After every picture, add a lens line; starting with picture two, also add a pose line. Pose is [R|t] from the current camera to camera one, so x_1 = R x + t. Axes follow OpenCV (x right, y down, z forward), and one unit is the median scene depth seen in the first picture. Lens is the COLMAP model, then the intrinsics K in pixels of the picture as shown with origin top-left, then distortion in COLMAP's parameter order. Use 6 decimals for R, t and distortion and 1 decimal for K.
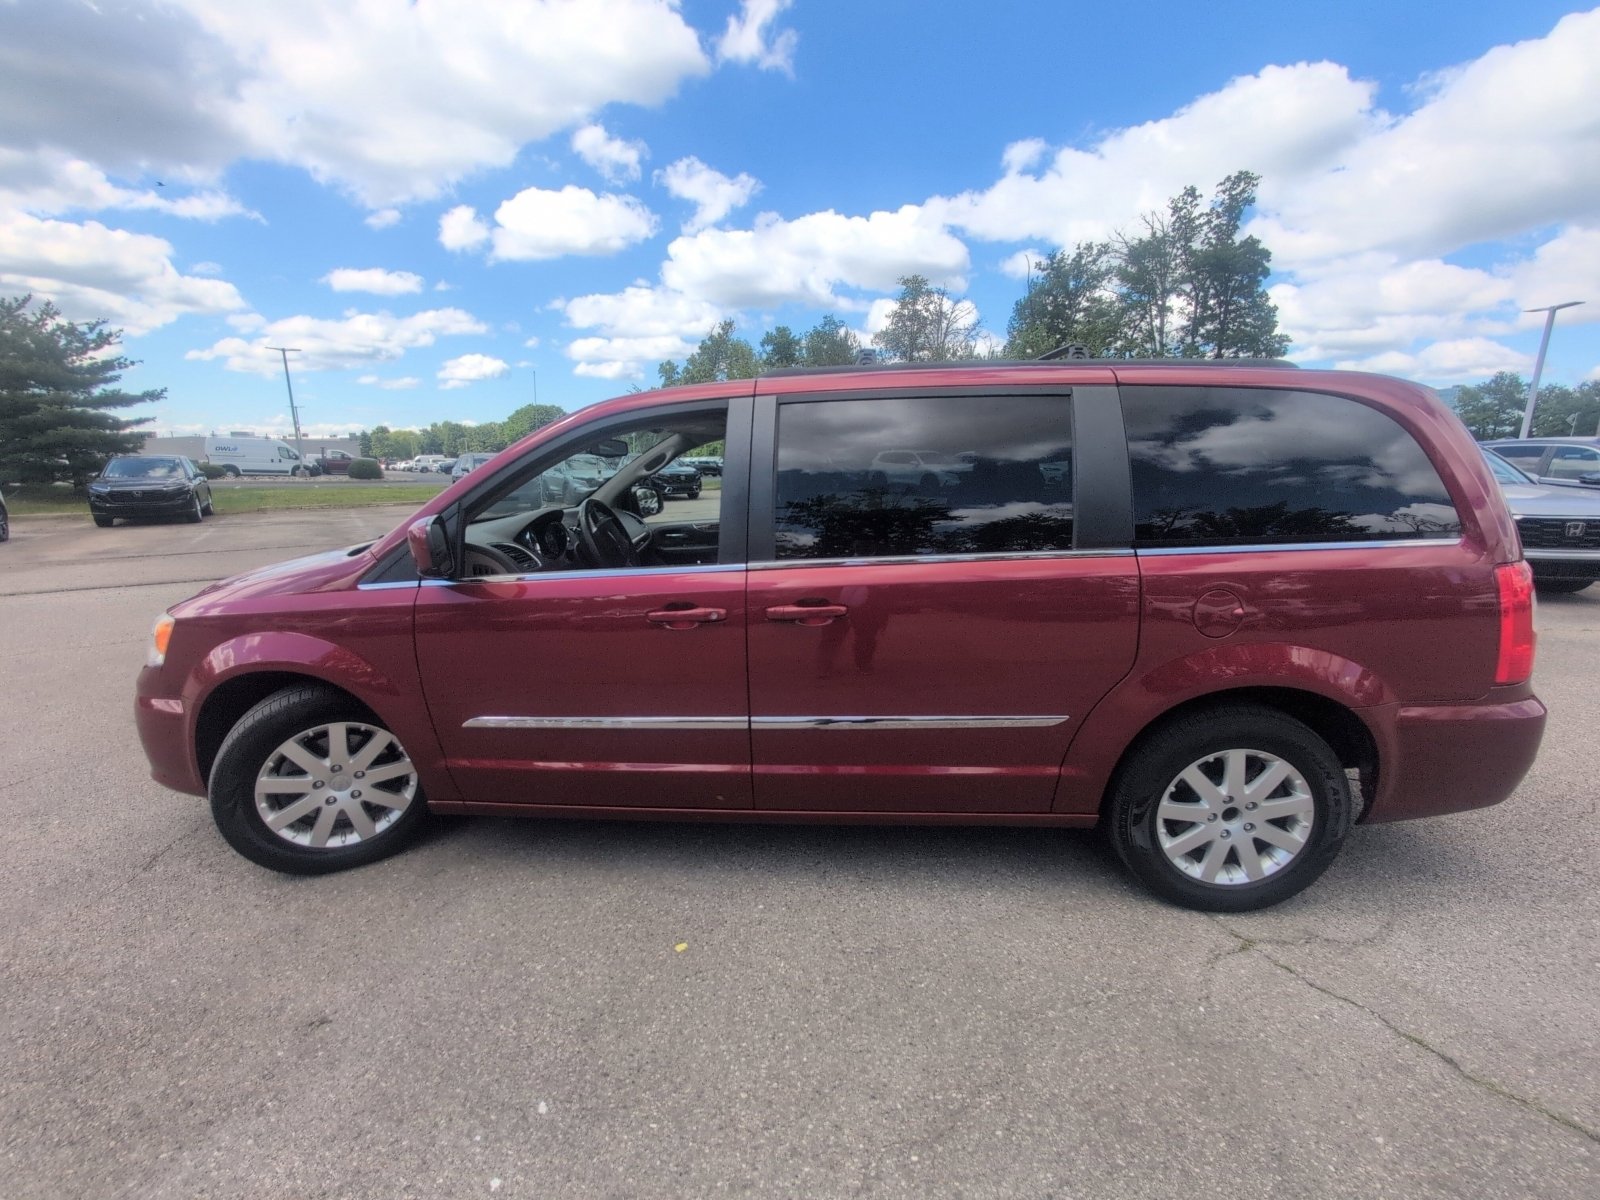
lens RADIAL K [[681.4, 0, 801.8], [0, 681.4, 604.9], [0, 0, 1]] dist [-0.000733, 0.000795]
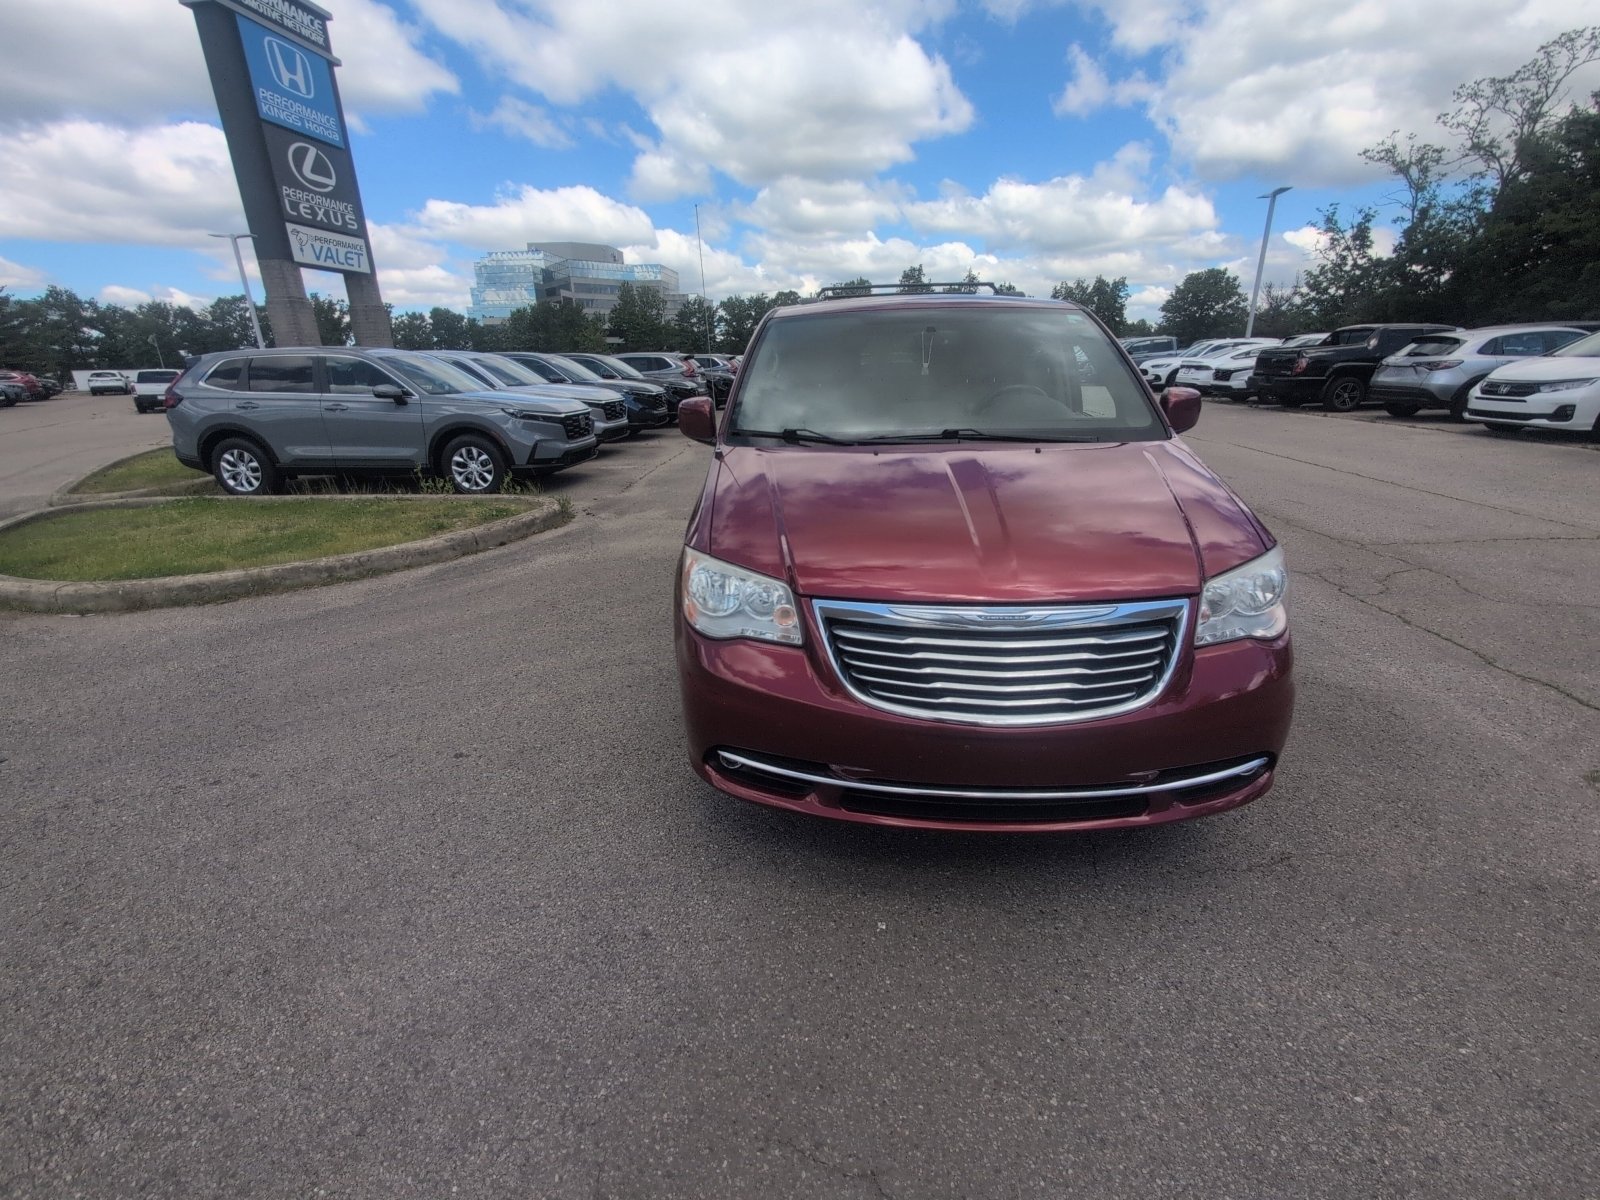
lens RADIAL K [[681.4, 0, 800.0], [0, 681.4, 602.8], [0, 0, 1]] dist [-0.000733, 0.000795]
pose [[-0.023105, -0.335969, 0.941589, -0.071720], [0.236664, 0.913232, 0.331658, -0.013365], [-0.971317, 0.230503, 0.058412, 0.064243]]
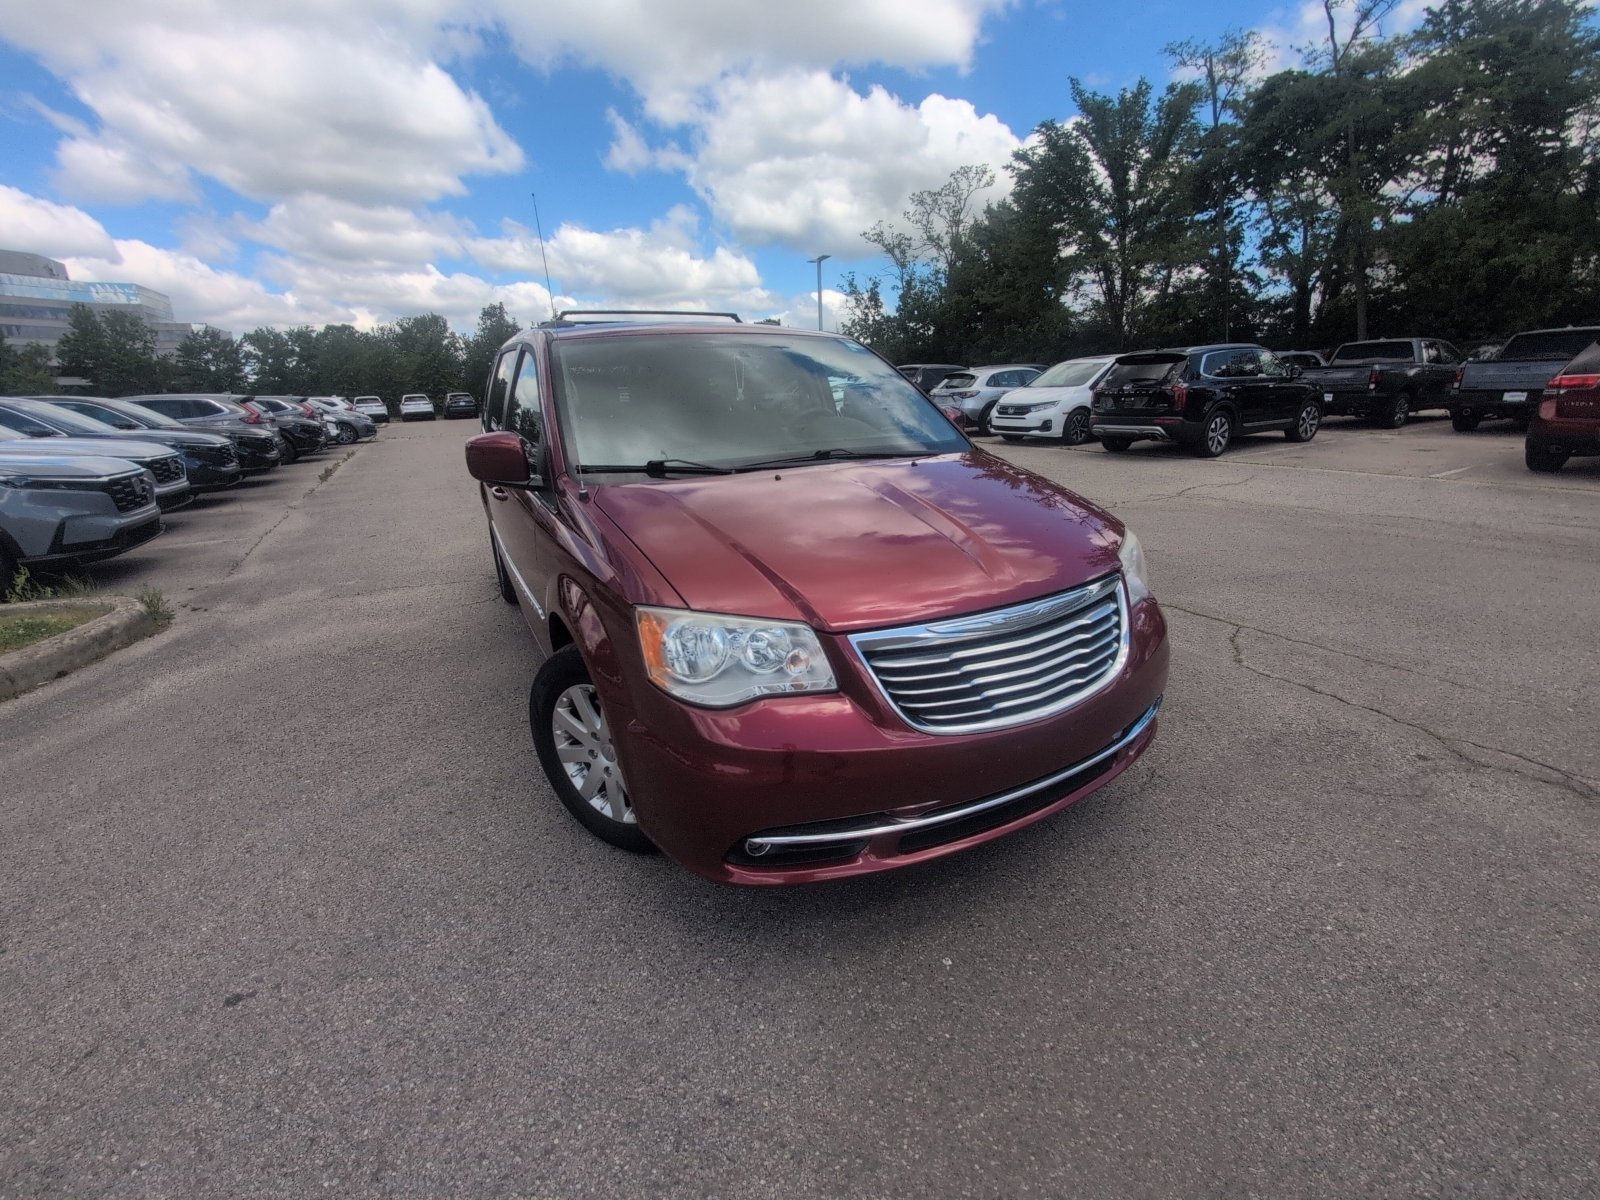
lens RADIAL K [[681.4, 0, 800.7], [0, 681.4, 604.8], [0, 0, 1]] dist [-0.000733, 0.000795]
pose [[-0.541119, -0.238373, 0.806454, -0.063756], [0.214763, 0.888013, 0.406583, -0.015866], [-0.813060, 0.393206, -0.429327, 0.078168]]
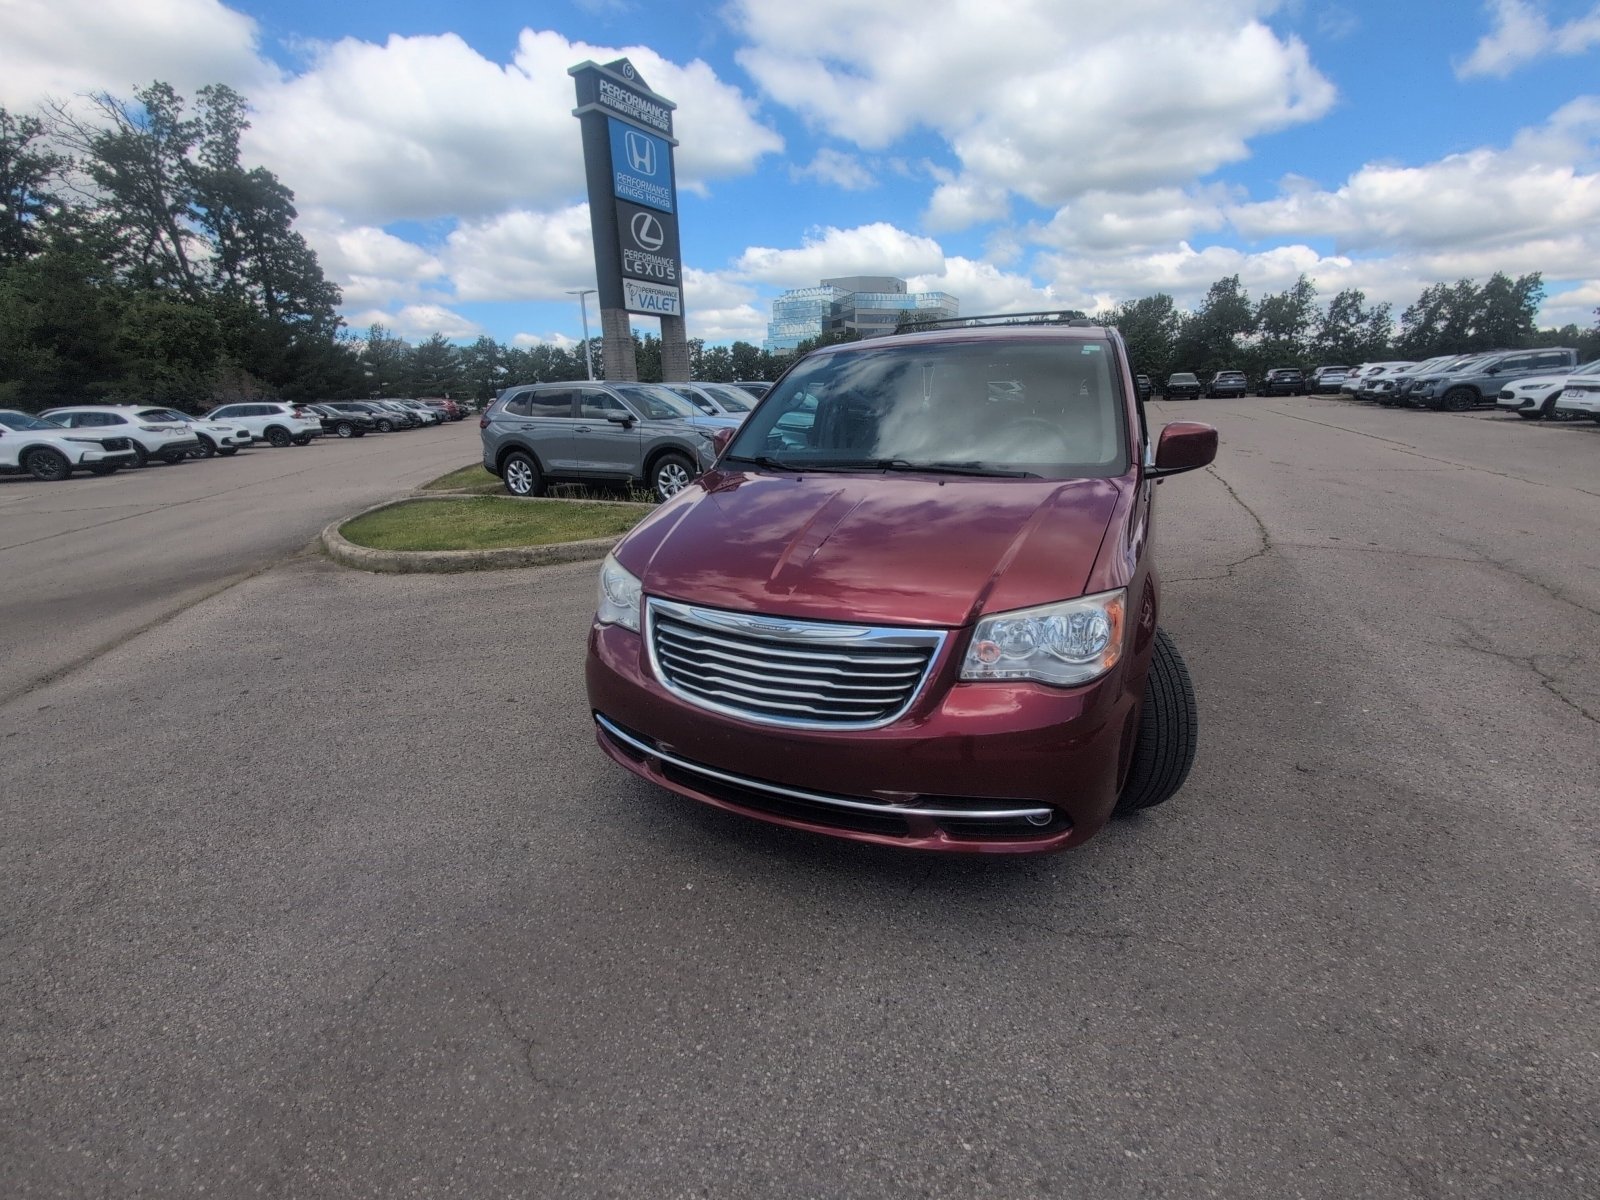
lens RADIAL K [[681.4, 0, 800.1], [0, 681.4, 602.2], [0, 0, 1]] dist [-0.000733, 0.000795]
pose [[0.349023, -0.287029, 0.892075, -0.073187], [0.232521, 0.948694, 0.214273, -0.009011], [-0.907809, 0.132640, 0.397857, 0.043359]]
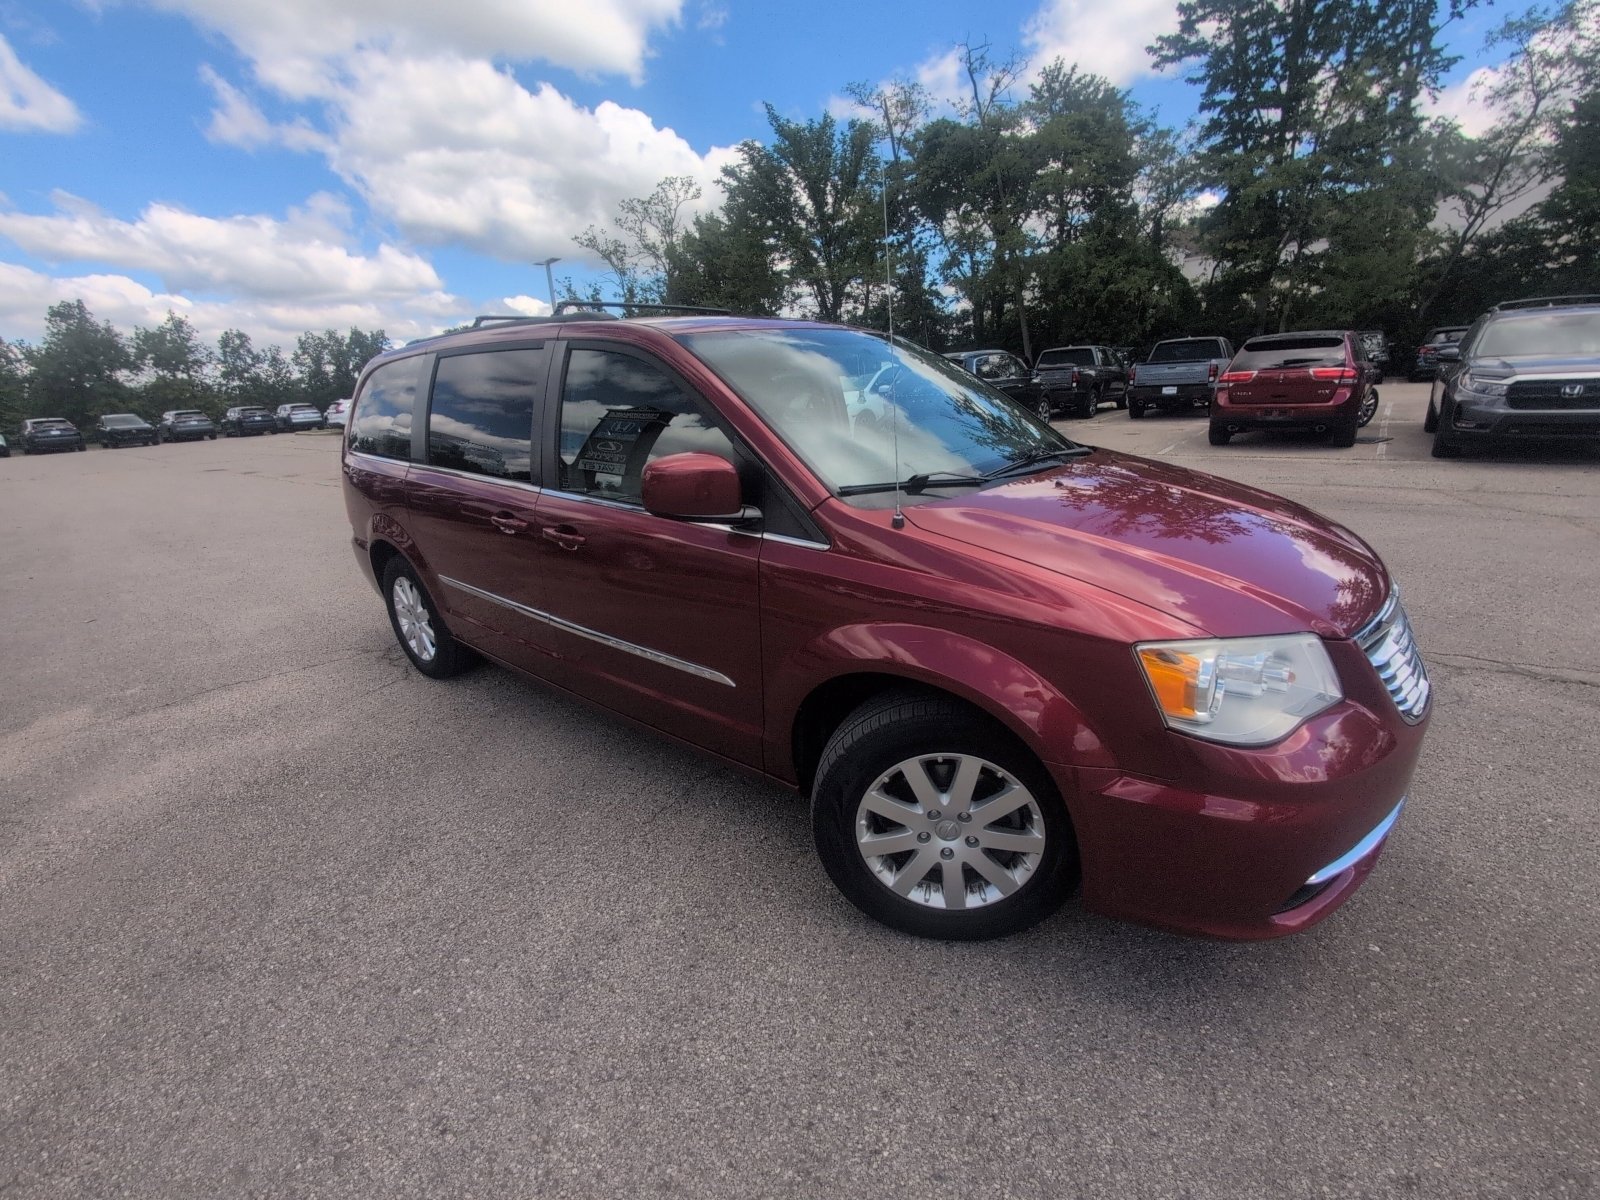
lens RADIAL K [[681.4, 0, 802.3], [0, 681.4, 607.1], [0, 0, 1]] dist [-0.000733, 0.000795]
pose [[-0.822601, -0.134596, 0.552459, -0.039978], [0.175628, 0.863935, 0.471987, -0.020007], [-0.540816, 0.485284, -0.687035, 0.093581]]
